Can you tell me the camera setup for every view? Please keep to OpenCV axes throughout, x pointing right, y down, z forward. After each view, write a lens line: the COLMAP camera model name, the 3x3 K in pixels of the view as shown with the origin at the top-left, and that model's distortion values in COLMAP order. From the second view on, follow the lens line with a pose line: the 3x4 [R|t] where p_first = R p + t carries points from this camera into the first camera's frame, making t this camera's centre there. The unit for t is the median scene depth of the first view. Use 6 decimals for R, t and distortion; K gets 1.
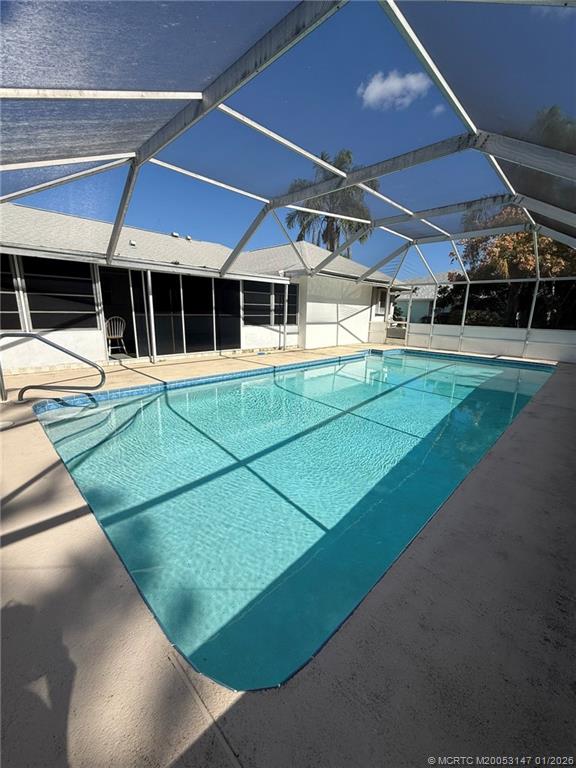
lens RADIAL K [[307.6, 0, 288.6], [0, 307.6, 382.6], [0, 0, 1]] dist [0.000178, -0.000016]
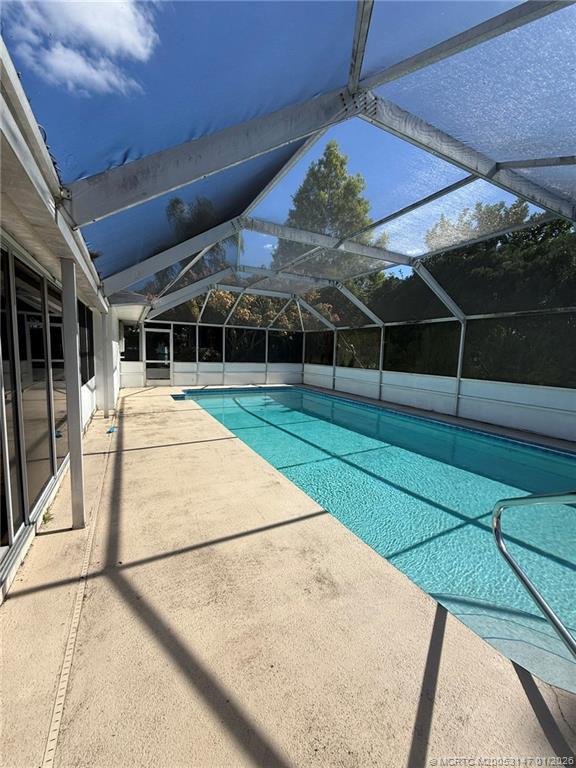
lens RADIAL K [[306.9, 0, 289.5], [0, 306.9, 382.8], [0, 0, 1]] dist [0.001784, -0.000366]
pose [[0.302100, -0.105057, 0.947469, -0.602195], [0.198057, 0.979138, 0.045418, -0.156111], [-0.932475, 0.173932, 0.316605, 0.578793]]
